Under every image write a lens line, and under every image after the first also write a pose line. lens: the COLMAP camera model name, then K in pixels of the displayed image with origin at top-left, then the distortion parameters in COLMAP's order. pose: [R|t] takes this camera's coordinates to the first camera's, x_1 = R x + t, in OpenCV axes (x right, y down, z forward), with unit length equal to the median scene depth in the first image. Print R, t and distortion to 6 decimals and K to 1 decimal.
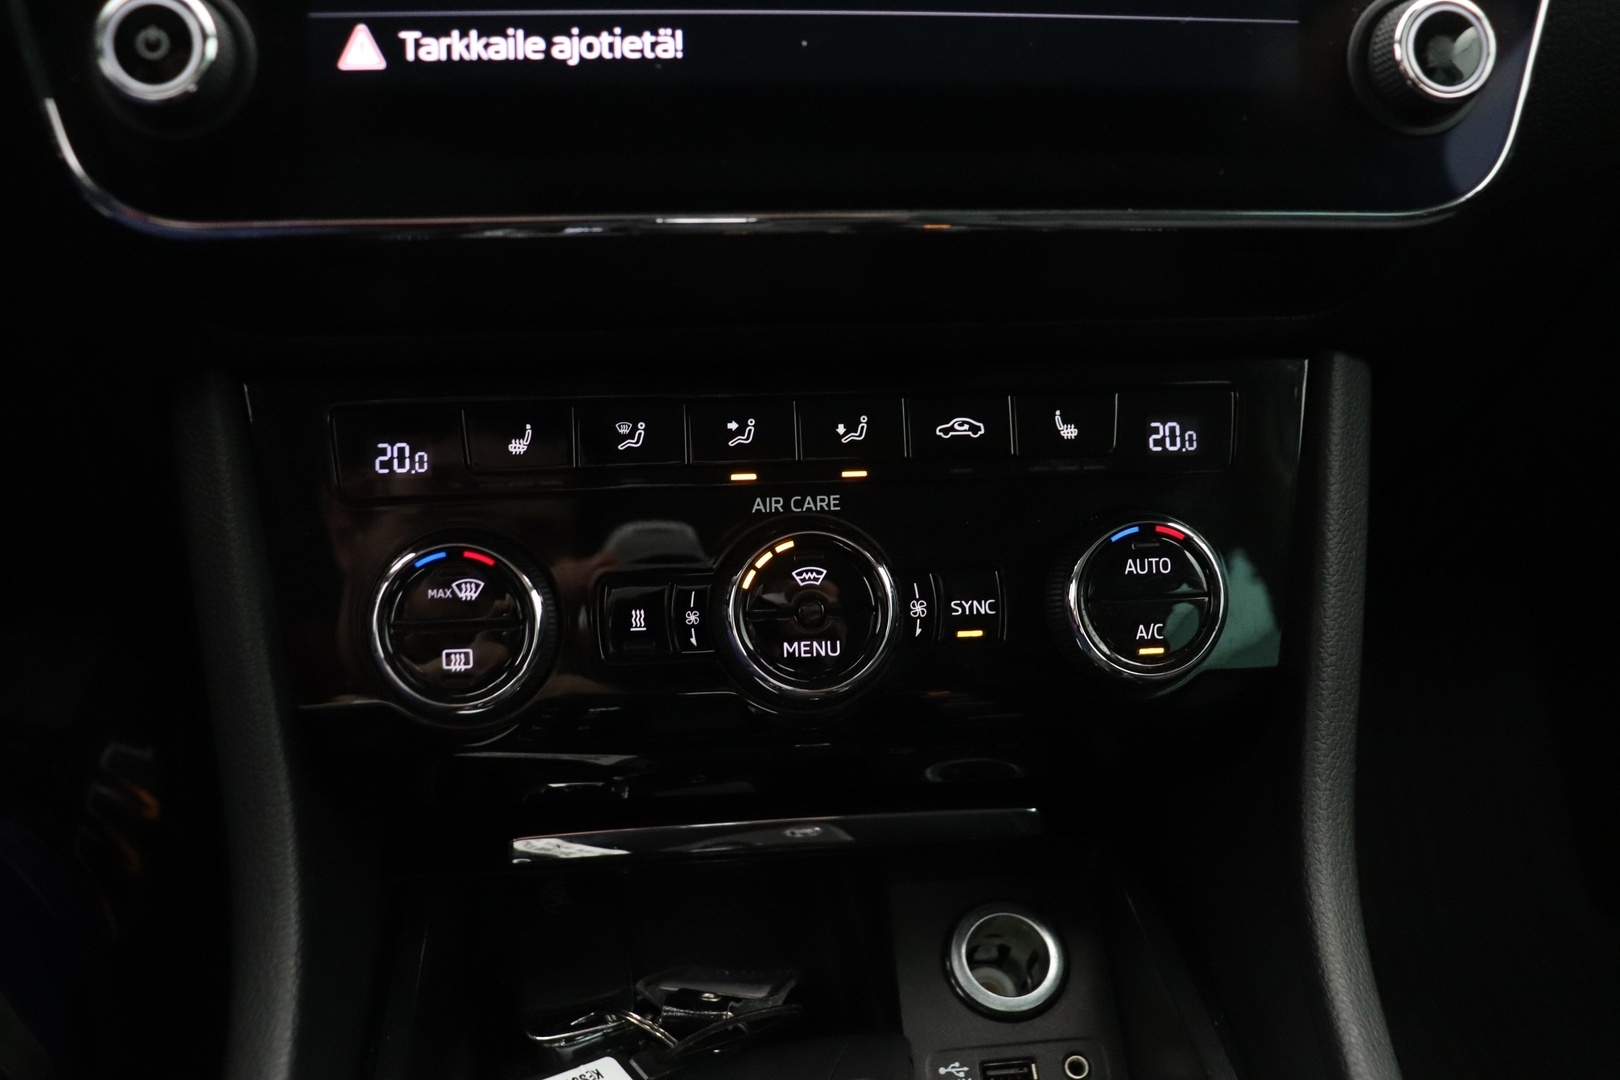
lens RADIAL K [[1471.2, 0, 810.0], [0, 1471.2, 540.0], [0, 0, 1]] dist [-0.166433, 0.157277]
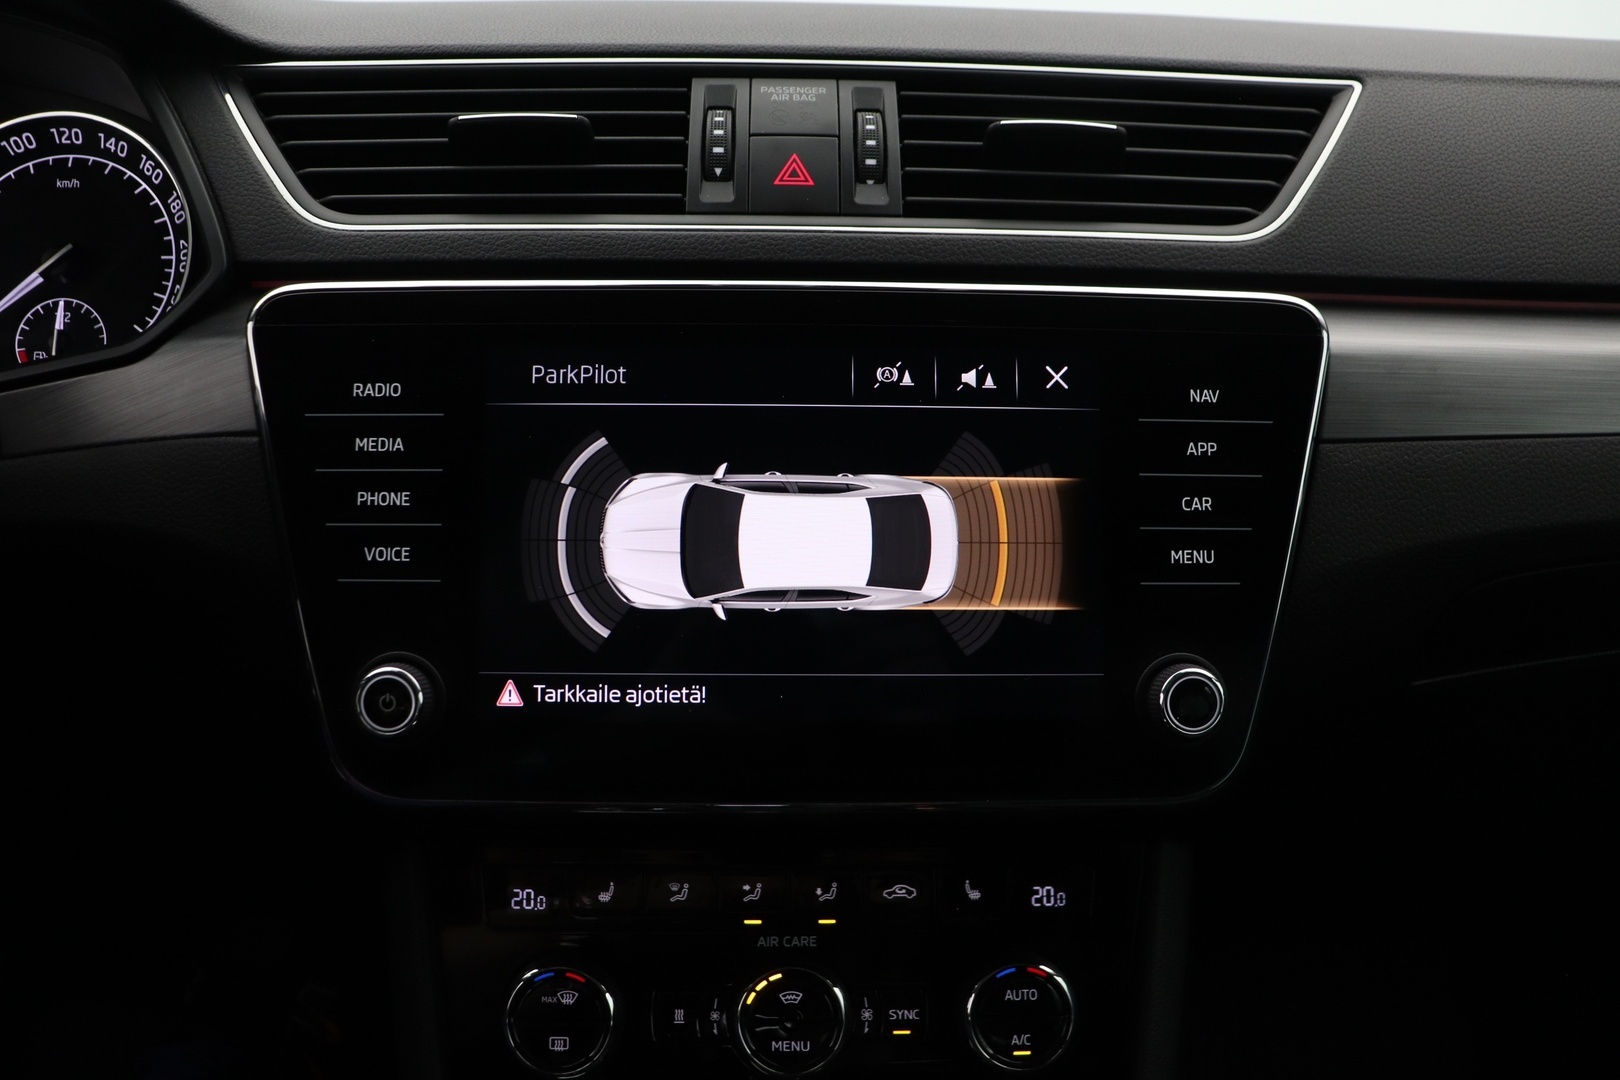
lens RADIAL K [[1300.0, 0, 810.0], [0, 1300.0, 540.0], [0, 0, 1]] dist [-0.183683, 0.132088]
pose [[0.997105, 0.020205, -0.073299, 0.103304], [-0.030776, 0.988791, -0.146099, -0.244689], [0.069525, 0.147932, 0.986551, -0.351634]]
